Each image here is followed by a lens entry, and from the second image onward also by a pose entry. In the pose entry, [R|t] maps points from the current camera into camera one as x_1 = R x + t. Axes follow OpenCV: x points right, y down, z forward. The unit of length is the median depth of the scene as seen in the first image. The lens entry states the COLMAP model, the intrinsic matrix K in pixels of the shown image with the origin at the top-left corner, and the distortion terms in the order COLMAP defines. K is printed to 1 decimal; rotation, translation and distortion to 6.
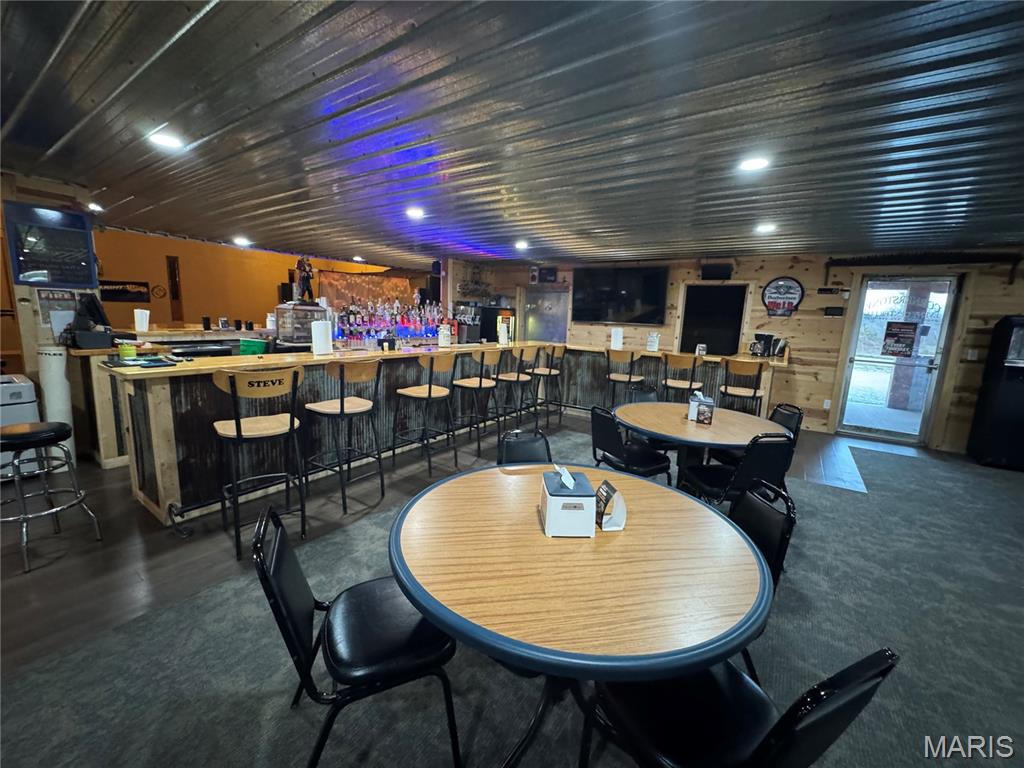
lens RADIAL K [[408.5, 0, 510.6], [0, 408.5, 383.8], [0, 0, 1]] dist [-0.004961, 0.000250]
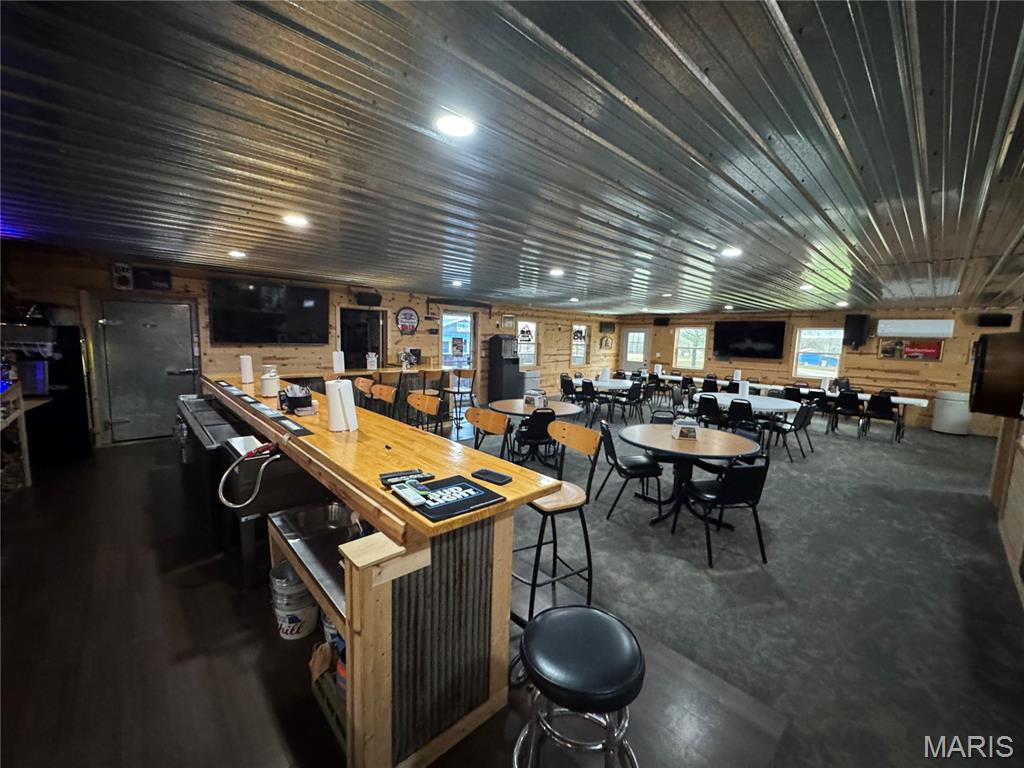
lens RADIAL K [[408.5, 0, 510.6], [0, 408.5, 383.8], [0, 0, 1]] dist [-0.004961, 0.000250]
pose [[0.218089, -0.142959, 0.965401, -0.687035], [0.138730, 0.983709, 0.114331, -0.120584], [-0.966018, 0.108995, 0.234369, 0.374407]]
